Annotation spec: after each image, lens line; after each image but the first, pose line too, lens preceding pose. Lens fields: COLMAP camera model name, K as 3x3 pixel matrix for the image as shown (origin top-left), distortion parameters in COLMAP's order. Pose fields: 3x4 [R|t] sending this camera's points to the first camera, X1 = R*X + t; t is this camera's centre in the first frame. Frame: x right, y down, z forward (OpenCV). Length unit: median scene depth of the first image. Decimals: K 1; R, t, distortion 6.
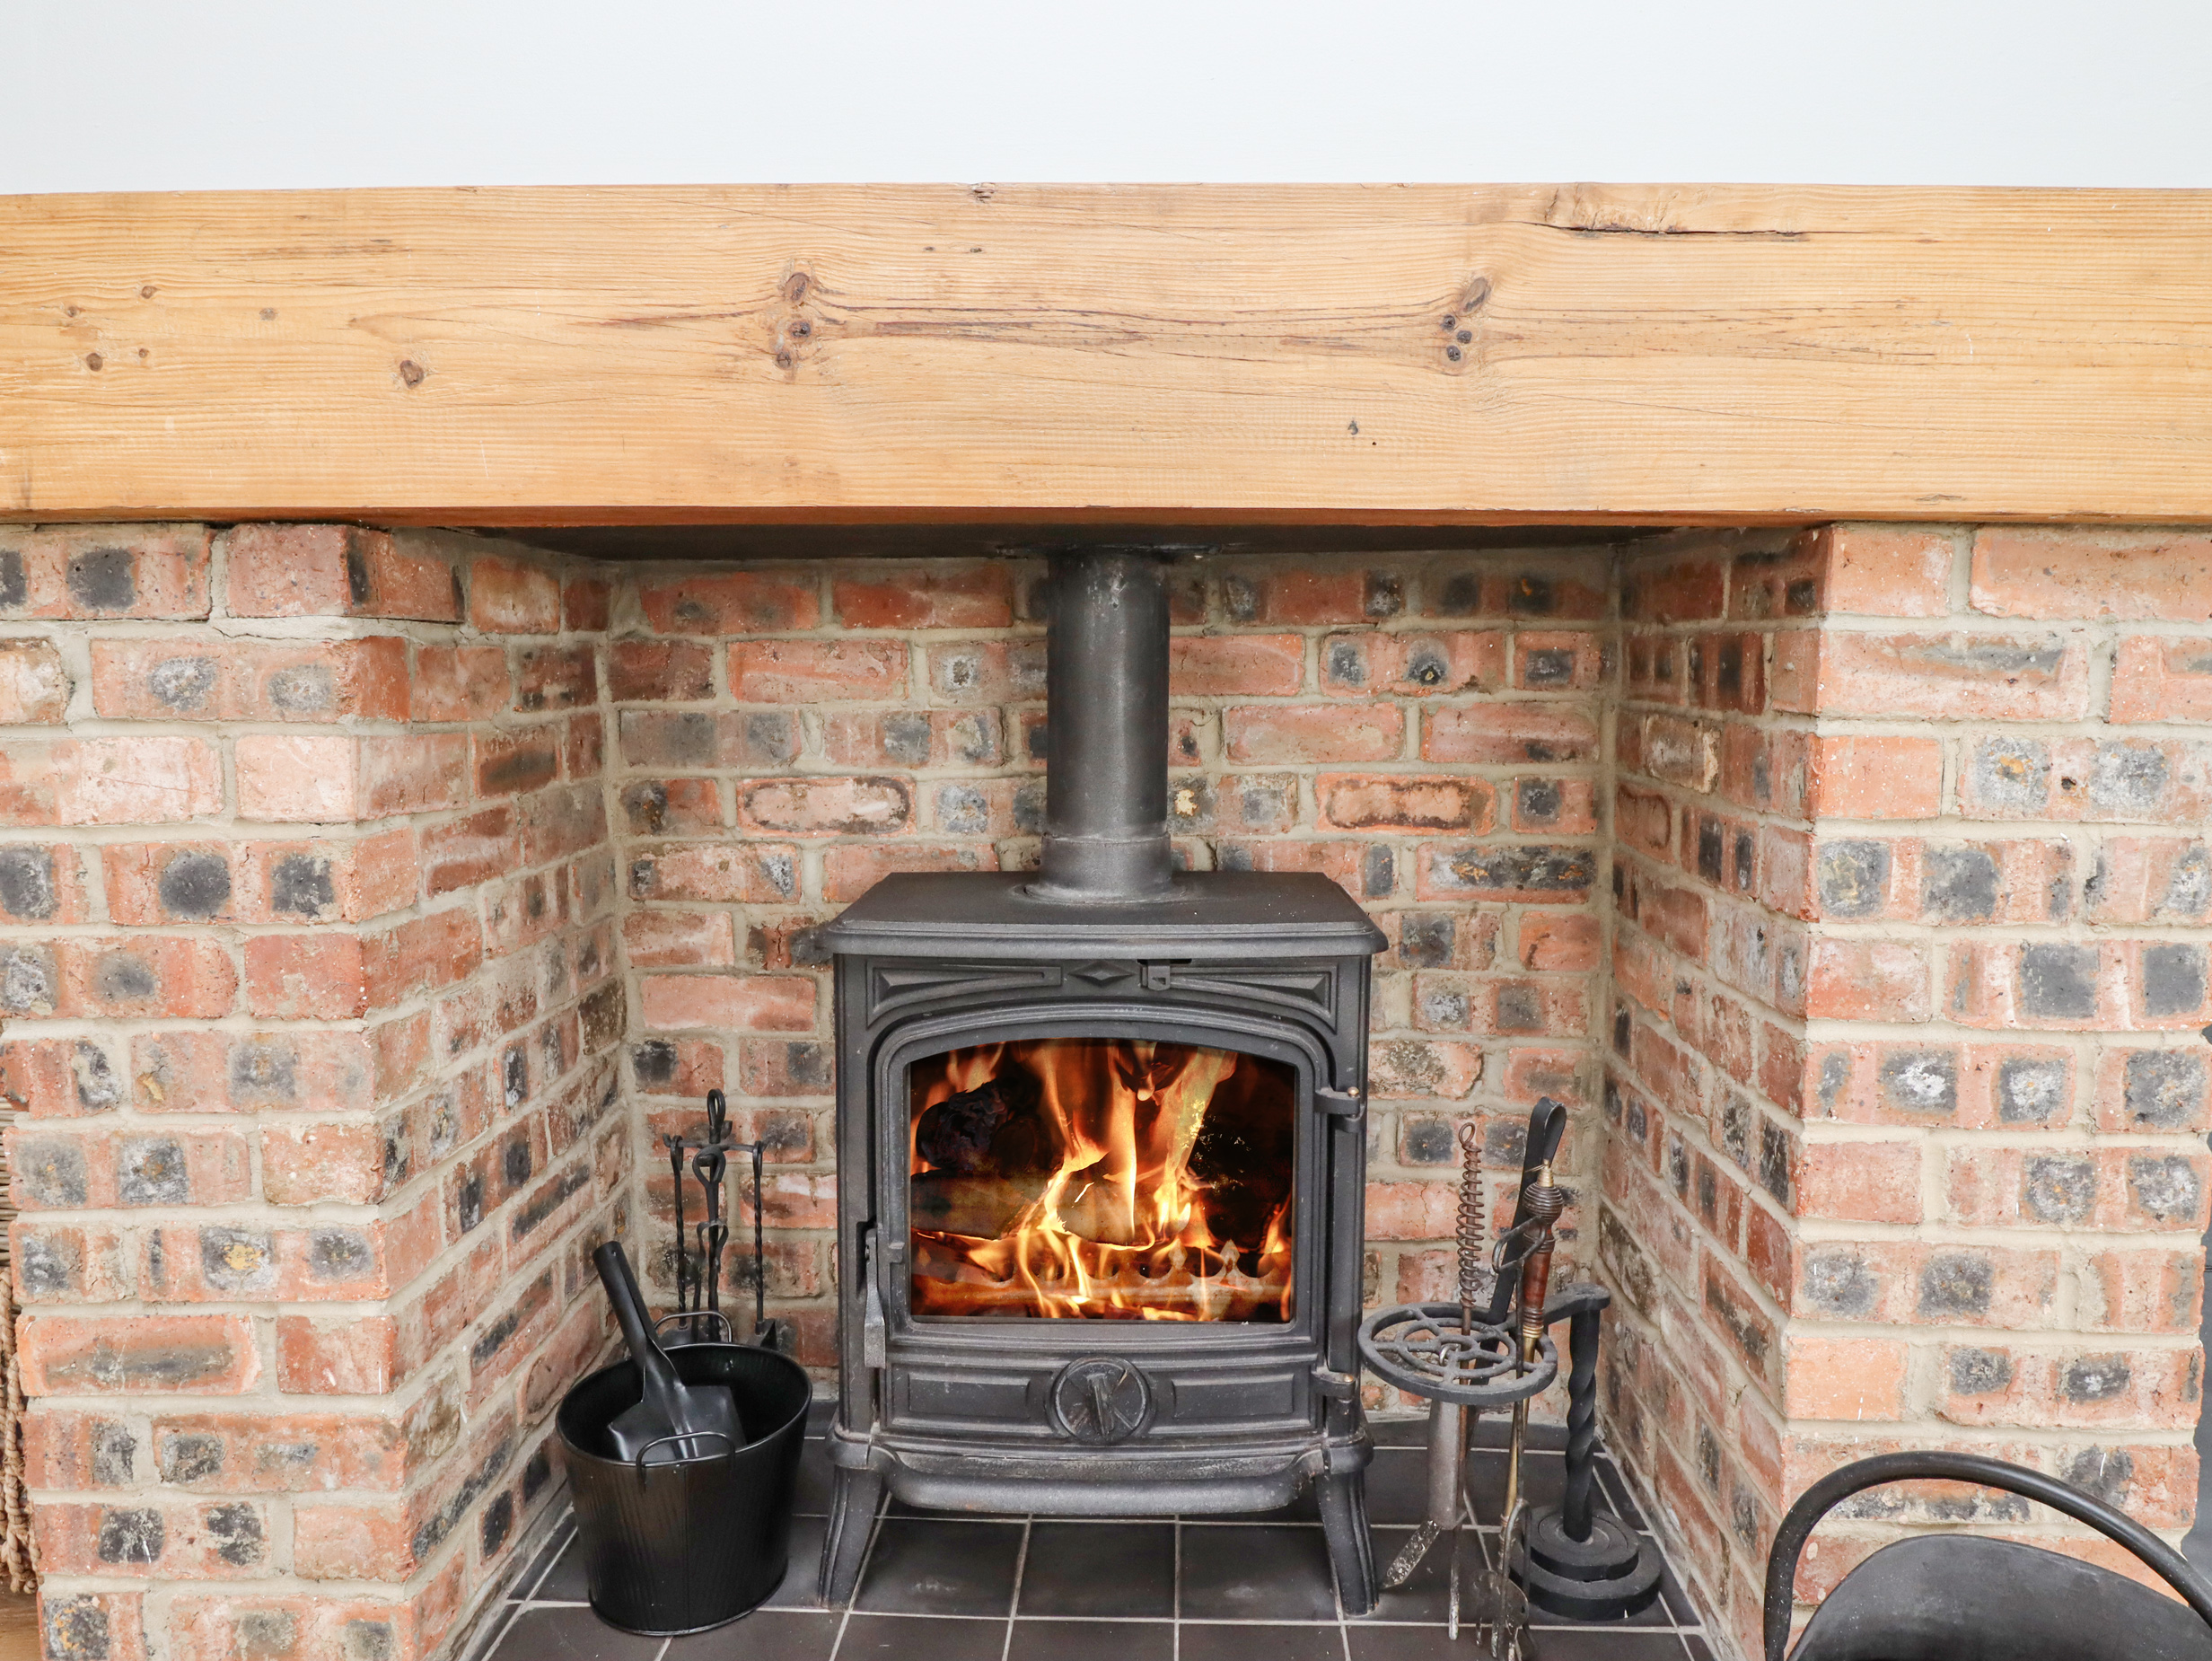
lens RADIAL K [[1499.1, 0, 1110.0], [0, 1499.1, 800.1], [0, 0, 1]] dist [0.001577, -0.001504]
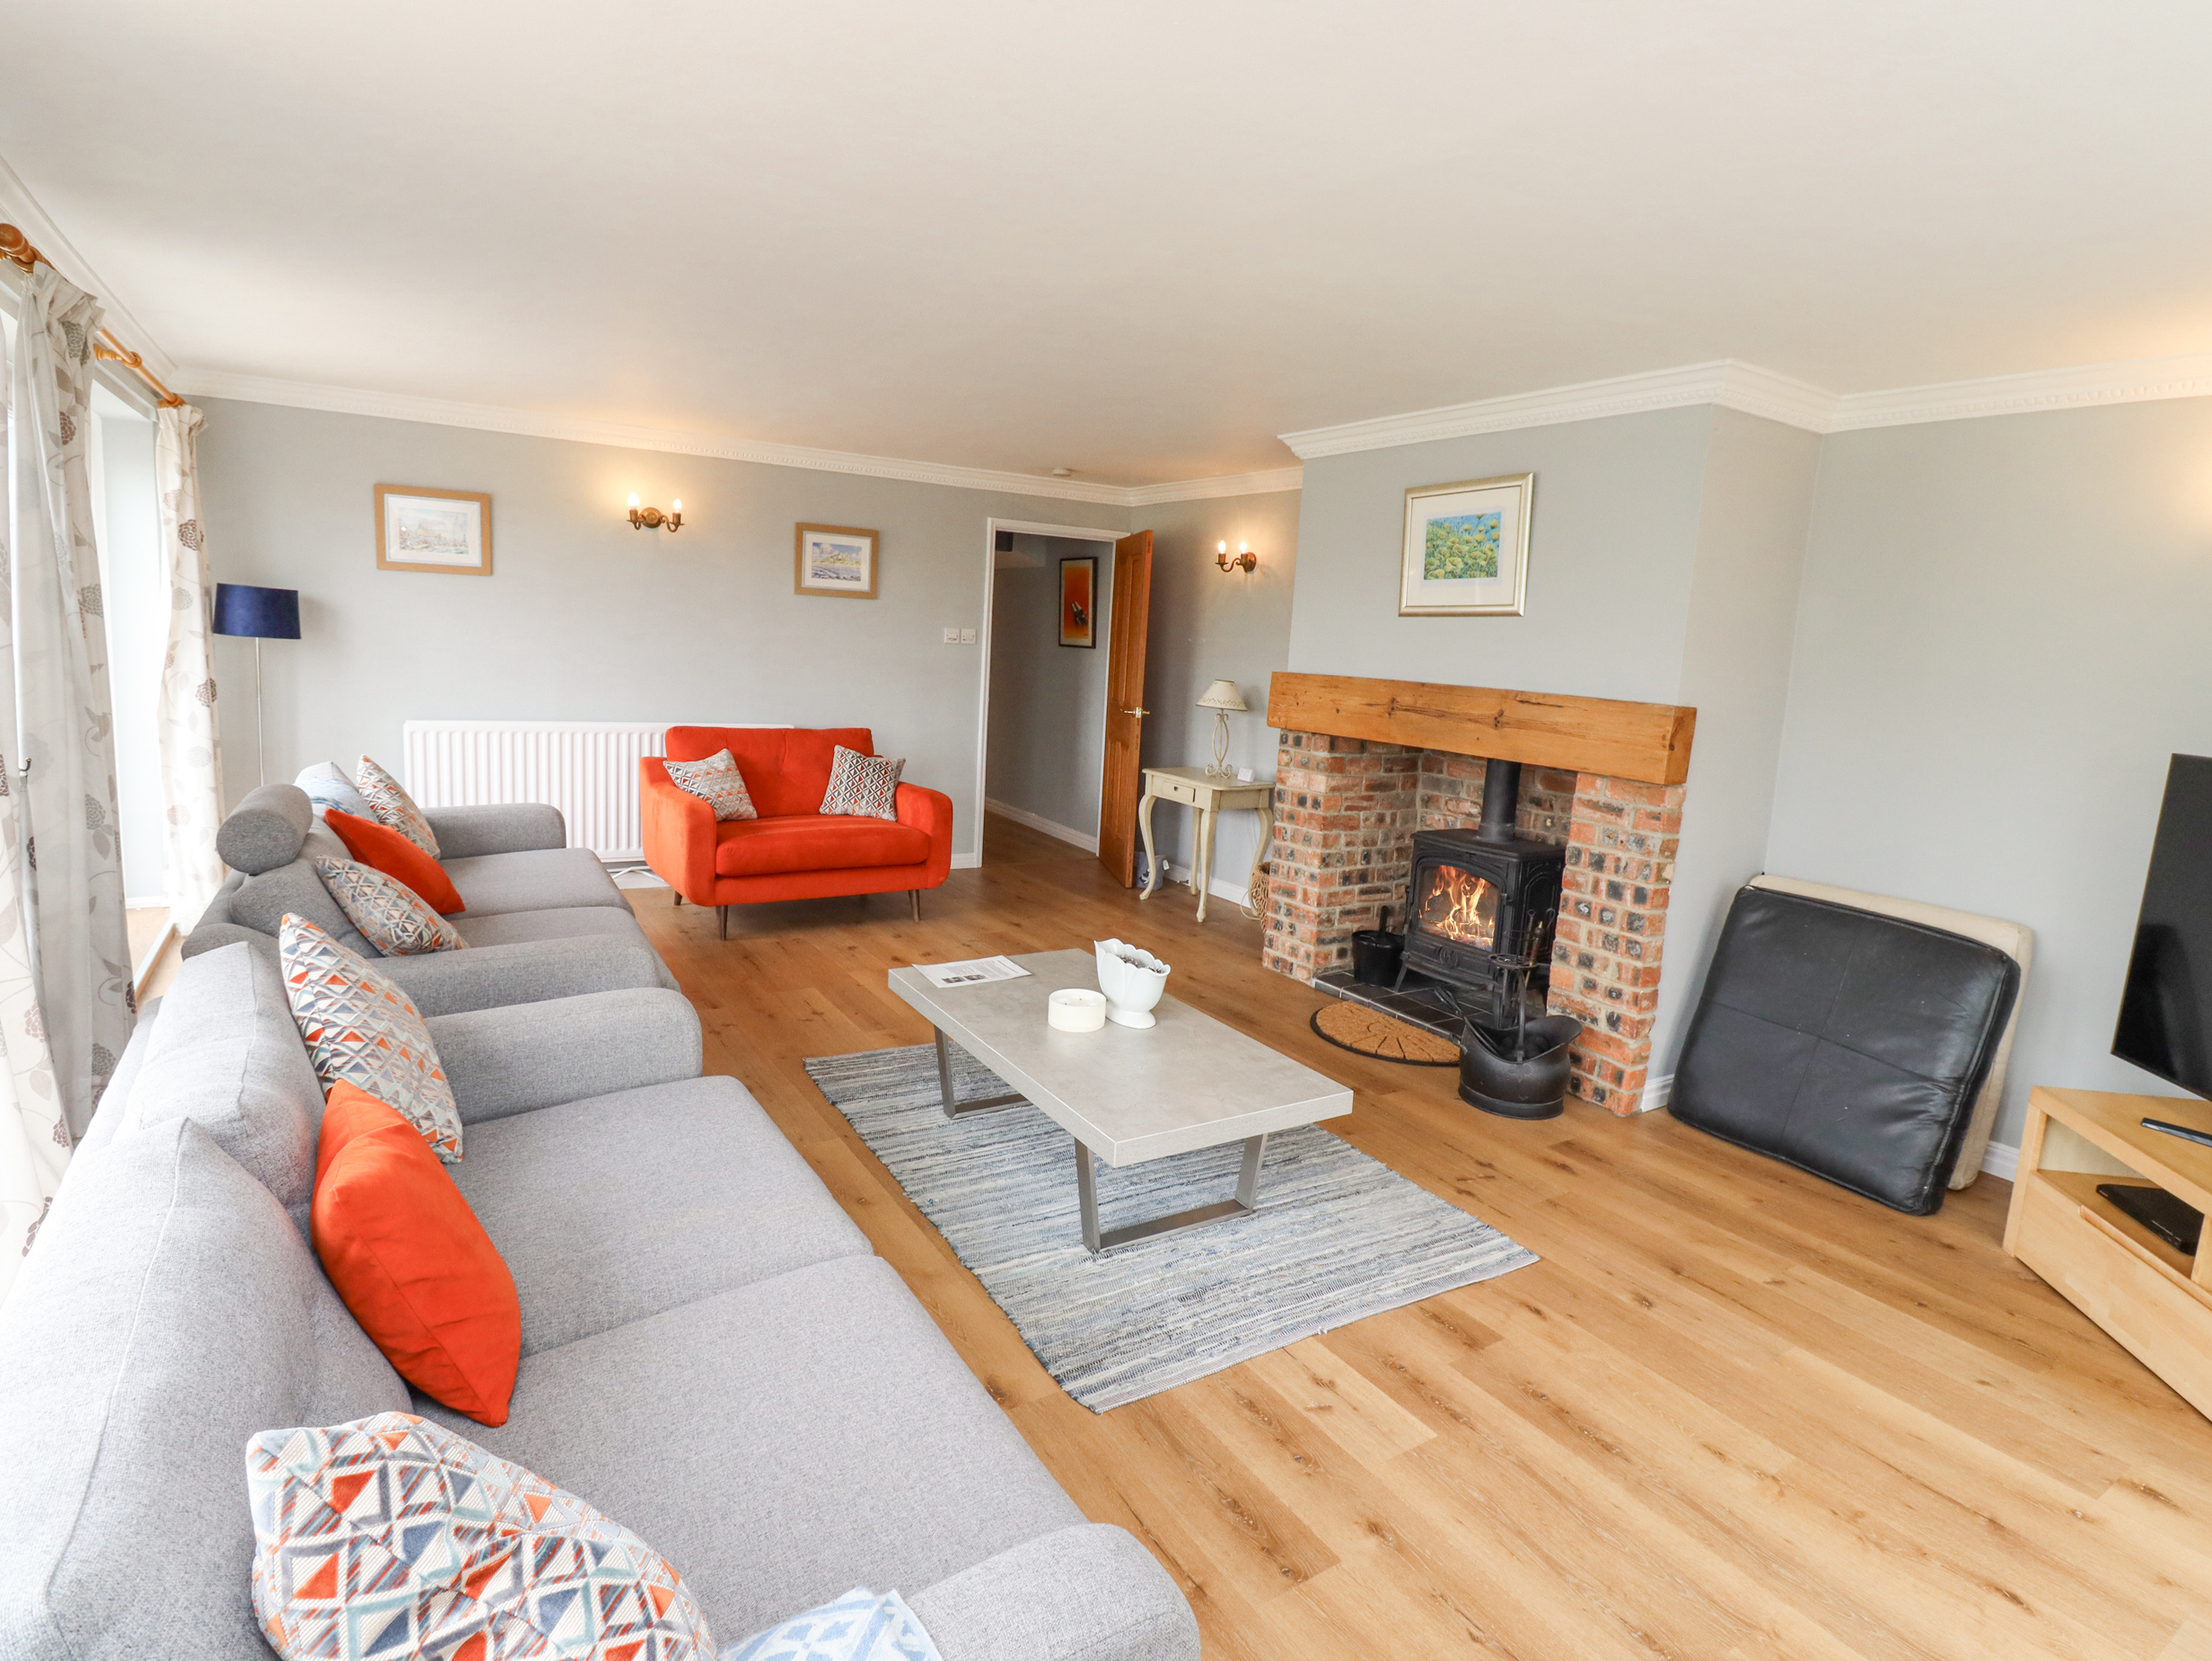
lens RADIAL K [[1156.1, 0, 1115.9], [0, 1156.1, 823.0], [0, 0, 1]] dist [-0.006191, -0.000373]
pose [[0.558763, 0.159298, -0.813885, 2.306128], [-0.134780, 0.985775, 0.100410, -0.182025], [0.818302, 0.053590, 0.572284, -1.819799]]
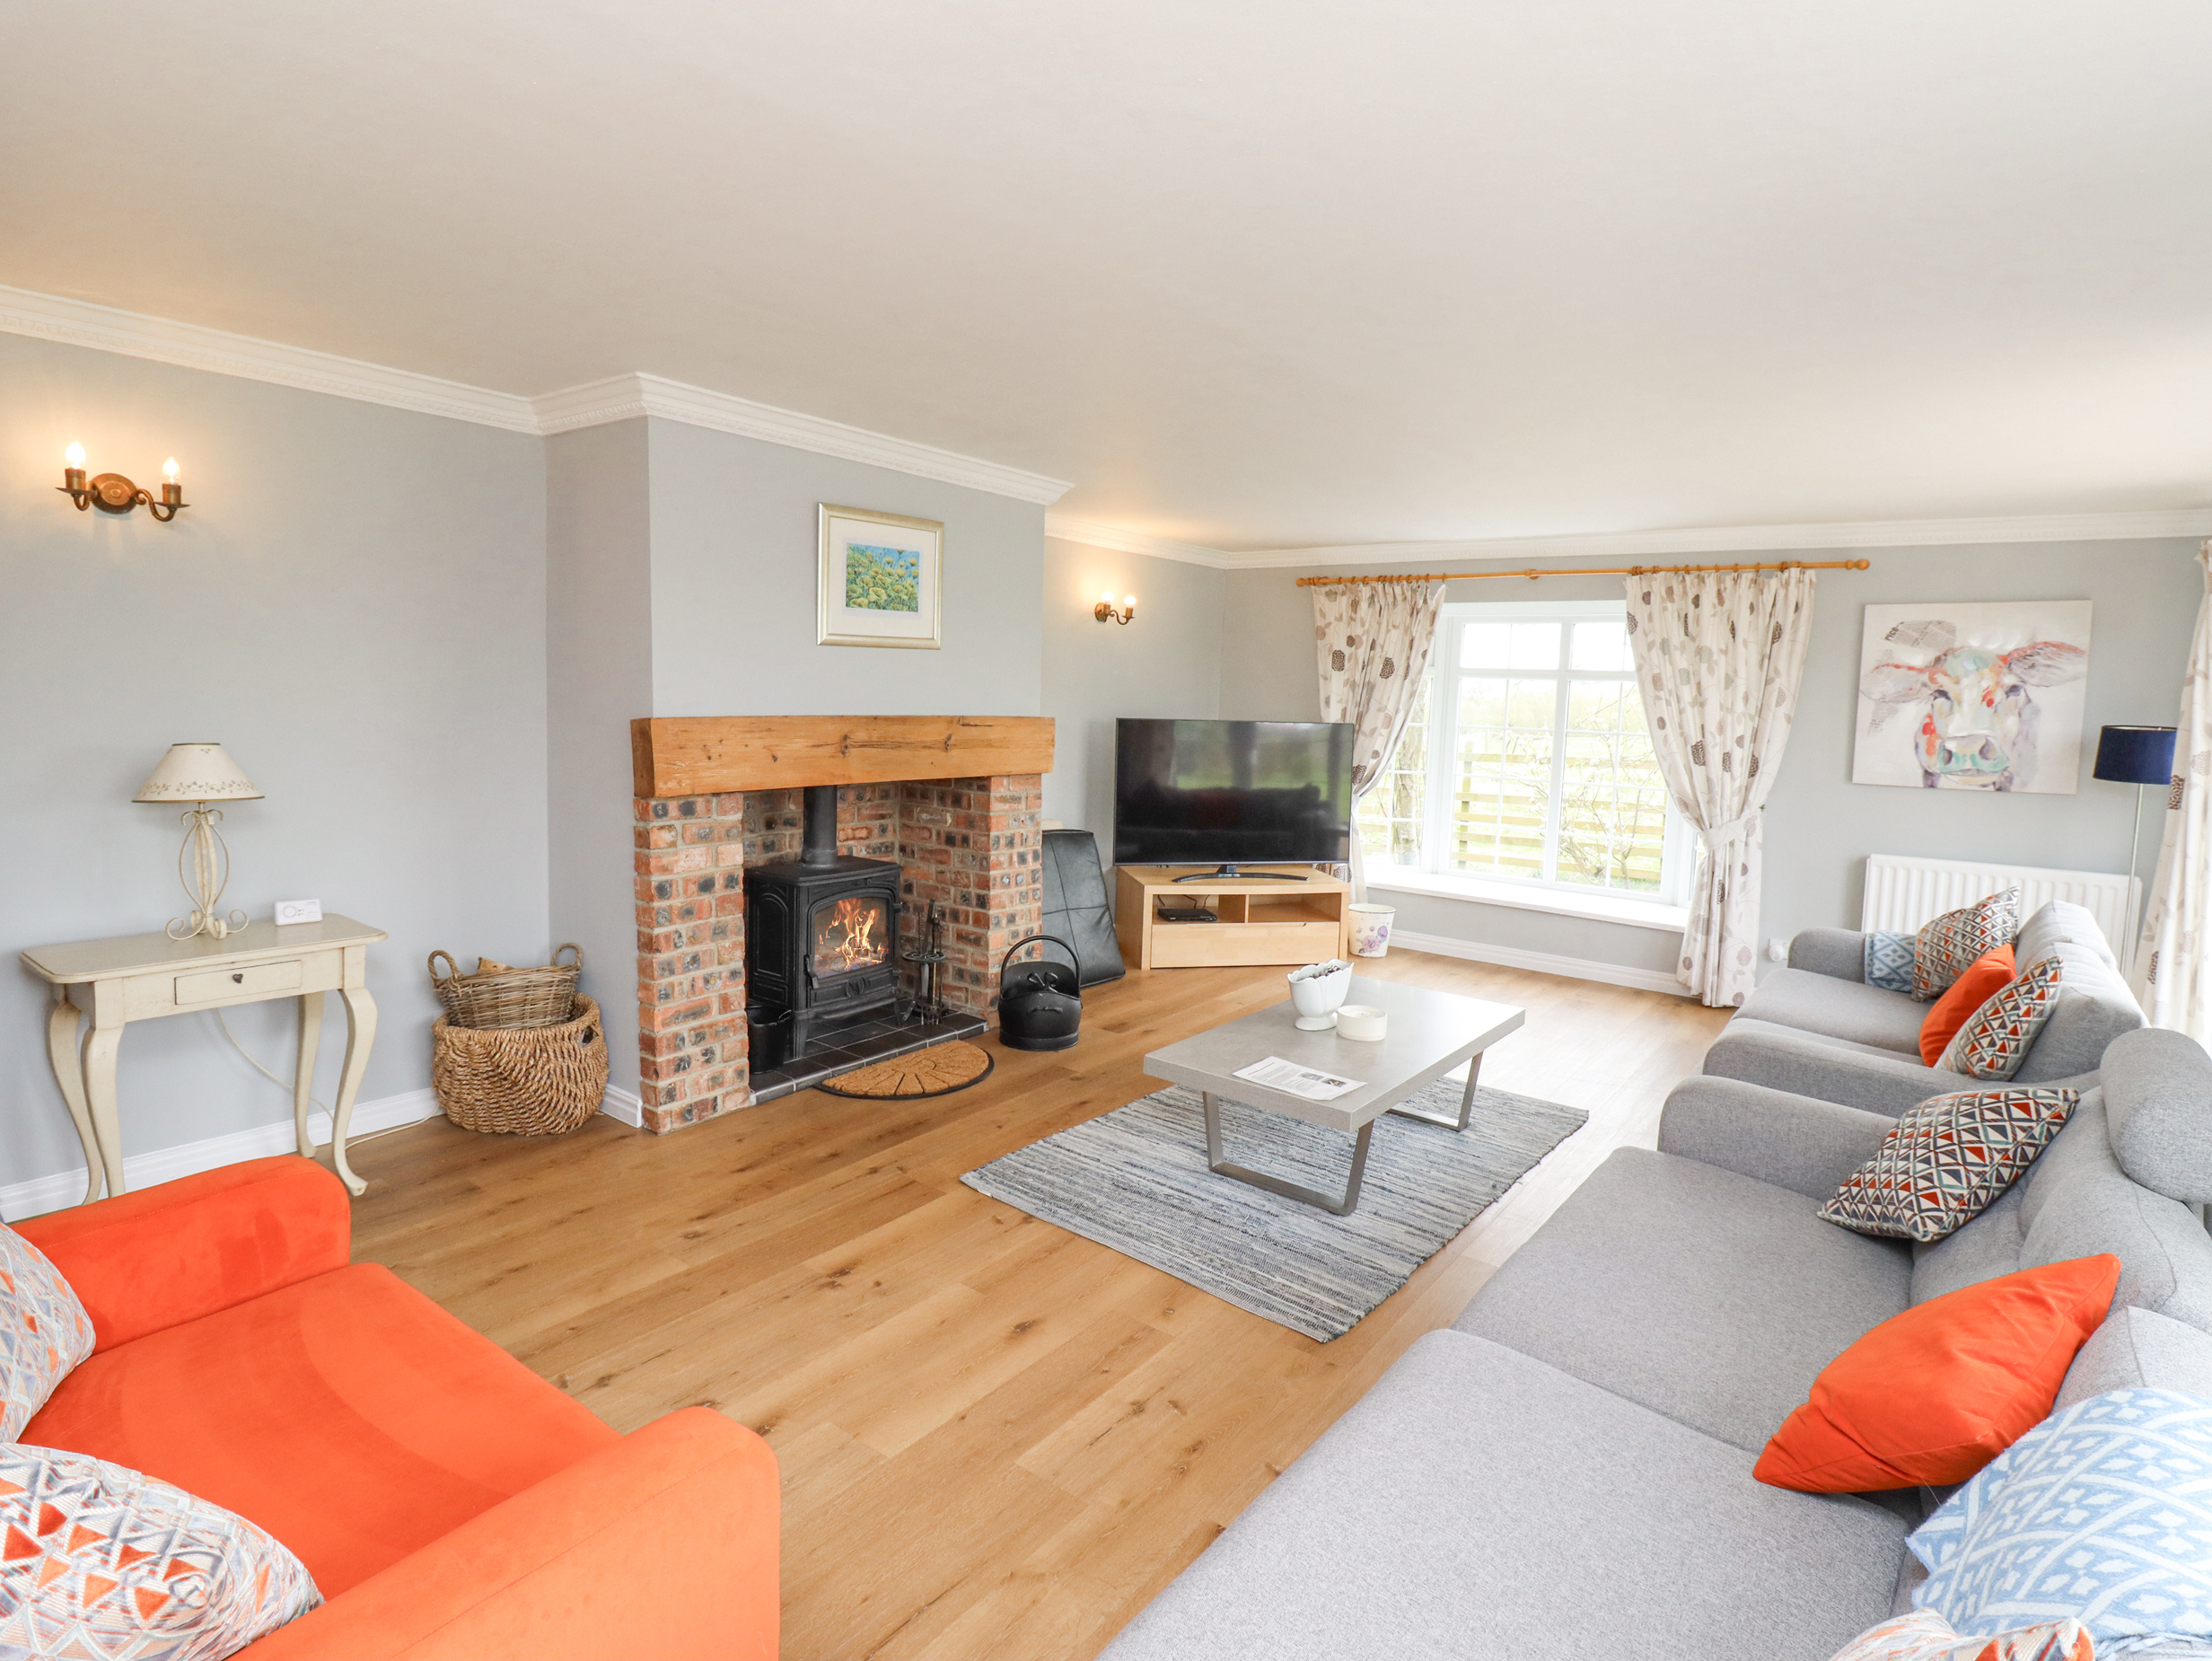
lens RADIAL K [[1156.1, 0, 1129.6], [0, 1156.1, 818.5], [0, 0, 1]] dist [-0.006191, -0.000373]
pose [[0.573752, -0.078188, 0.815289, -2.421179], [0.052384, 0.996898, 0.058740, -0.234332], [-0.817352, 0.009006, 0.576068, -1.635176]]
